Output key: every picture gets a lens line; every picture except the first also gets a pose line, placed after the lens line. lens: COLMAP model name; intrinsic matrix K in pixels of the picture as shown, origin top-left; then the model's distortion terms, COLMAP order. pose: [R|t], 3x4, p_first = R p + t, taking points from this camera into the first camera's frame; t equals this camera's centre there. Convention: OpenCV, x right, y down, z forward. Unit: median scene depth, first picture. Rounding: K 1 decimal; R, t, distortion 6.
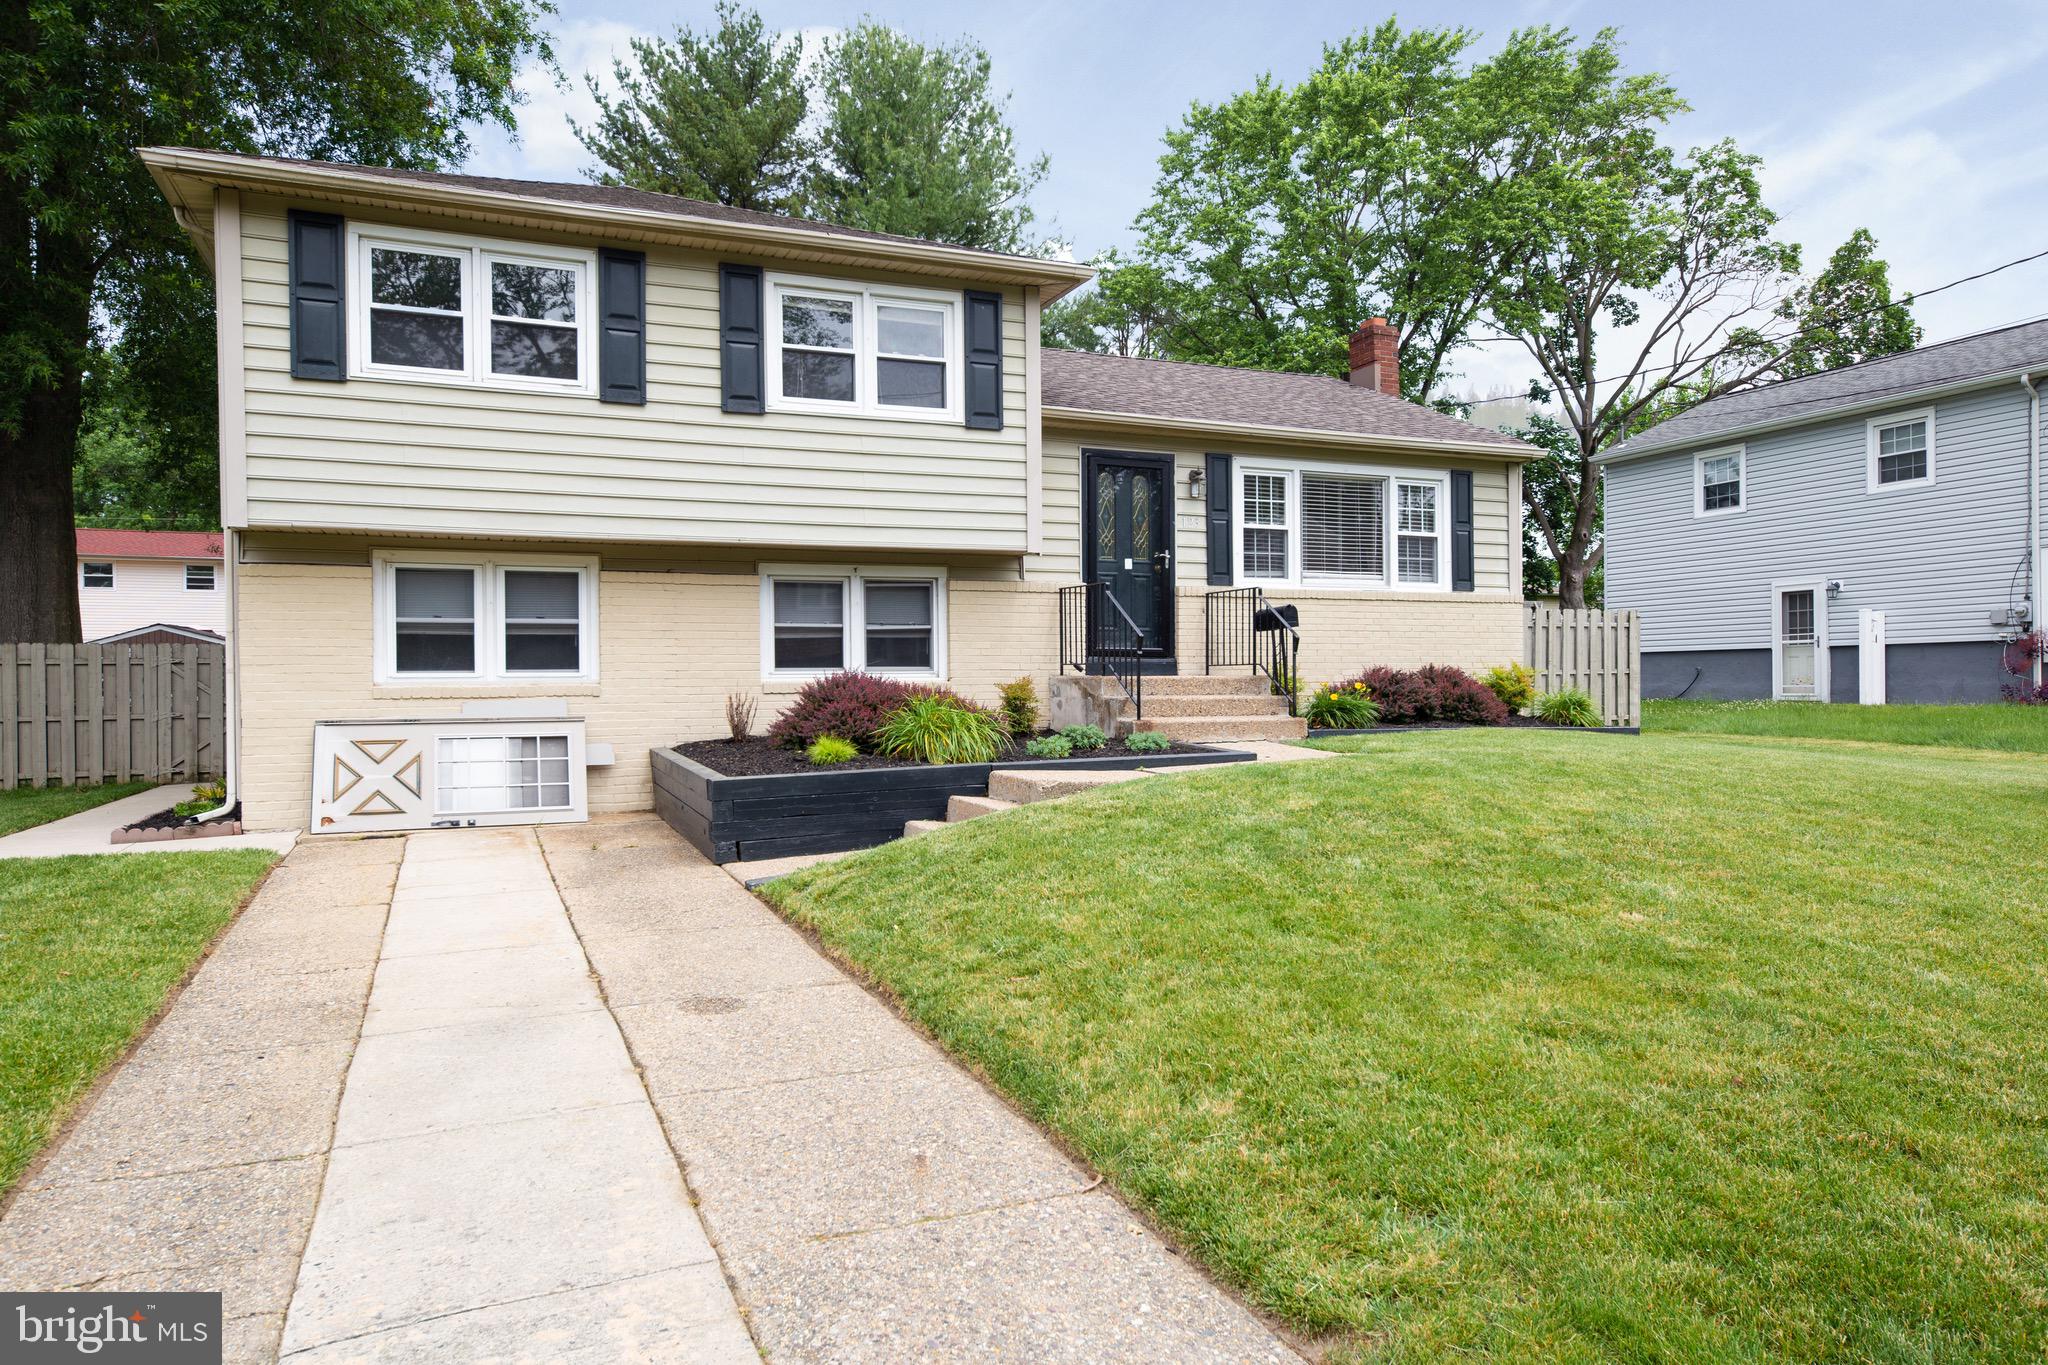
lens RADIAL K [[1302.1, 0, 1027.3], [0, 1302.1, 682.4], [0, 0, 1]] dist [0.009870, 0.001672]
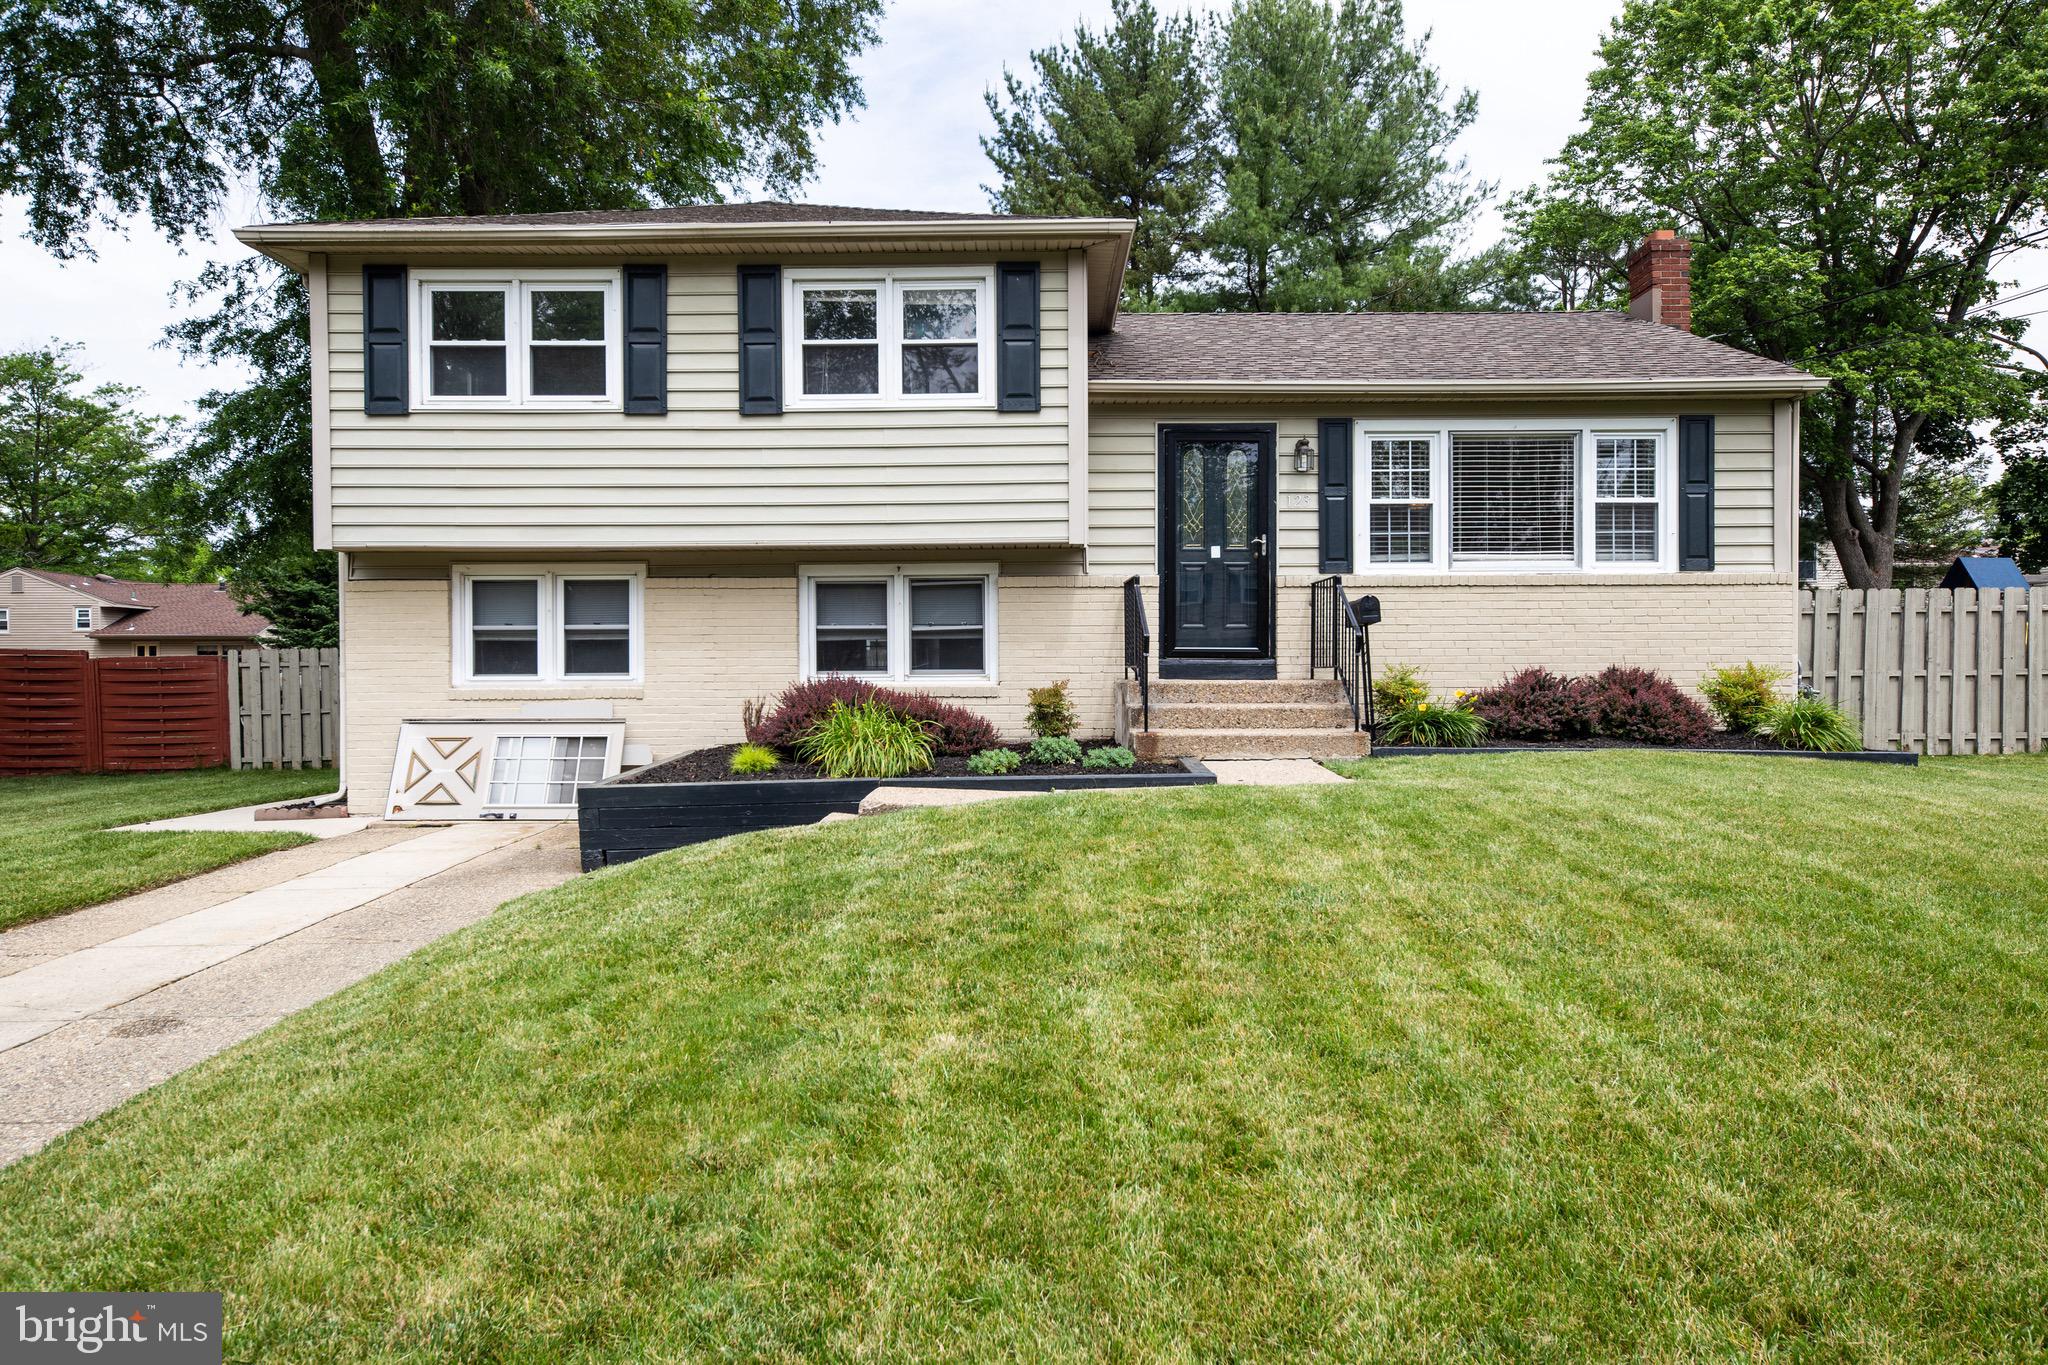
lens RADIAL K [[1307.1, 0, 1027.4], [0, 1307.1, 689.3], [0, 0, 1]] dist [0.011236, 0.001699]
pose [[0.919074, 0.006834, -0.394027, 0.333818], [-0.002479, 0.999930, 0.011561, -0.009084], [0.394078, -0.009648, 0.919026, 0.150077]]
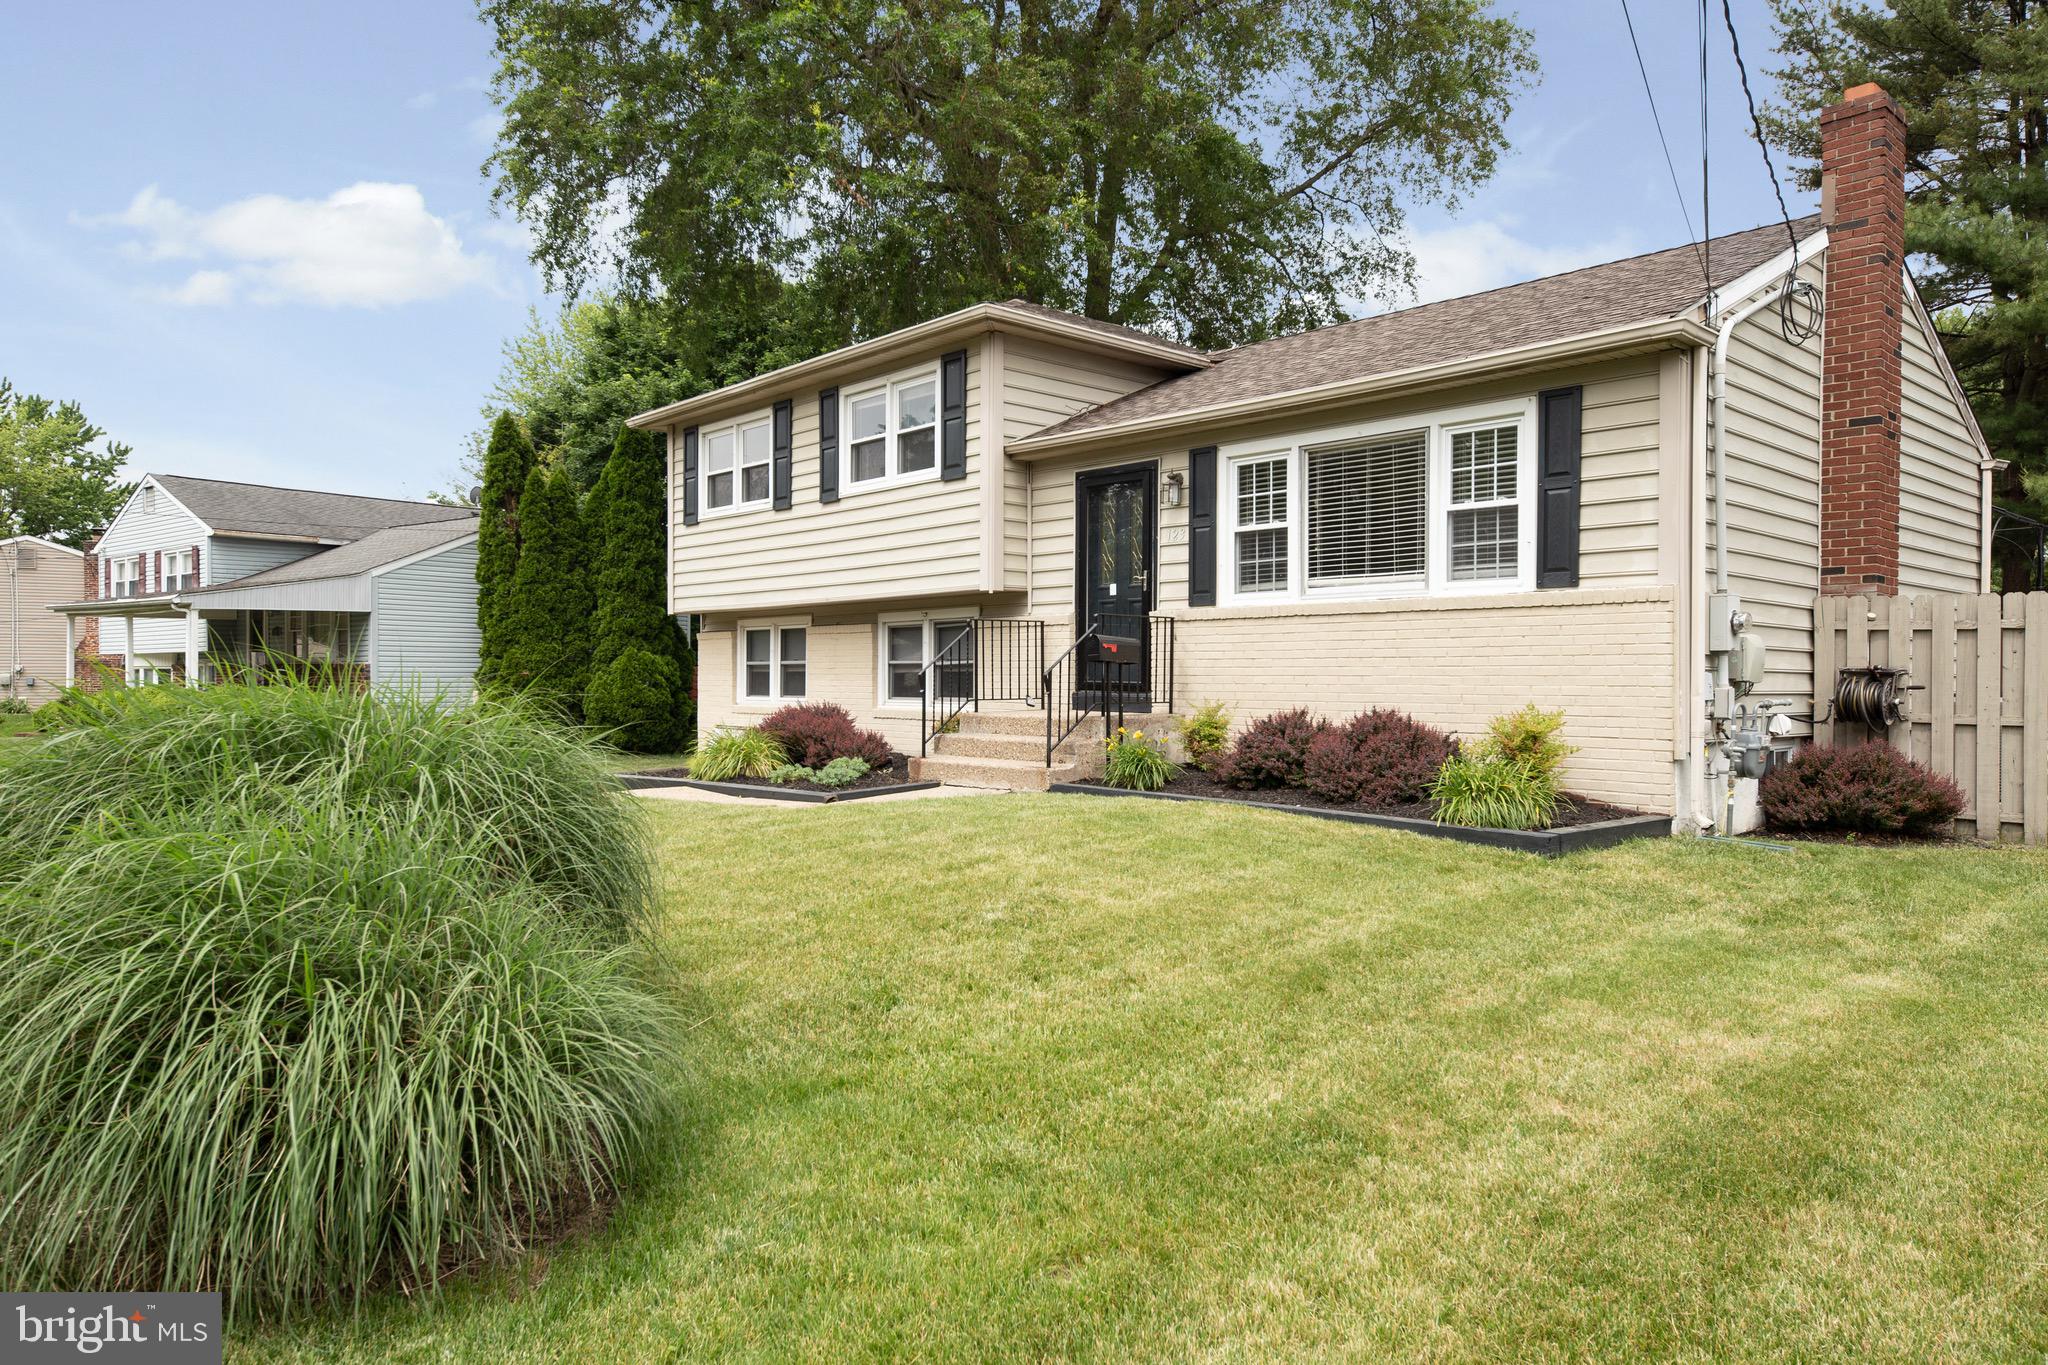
lens RADIAL K [[1322.4, 0, 999.7], [0, 1322.4, 684.2], [0, 0, 1]] dist [0.009273, -0.000514]
pose [[0.331237, 0.012713, -0.943462, 1.004232], [-0.004342, 0.999919, 0.011949, -0.038016], [0.943538, 0.000138, 0.331265, 0.665539]]
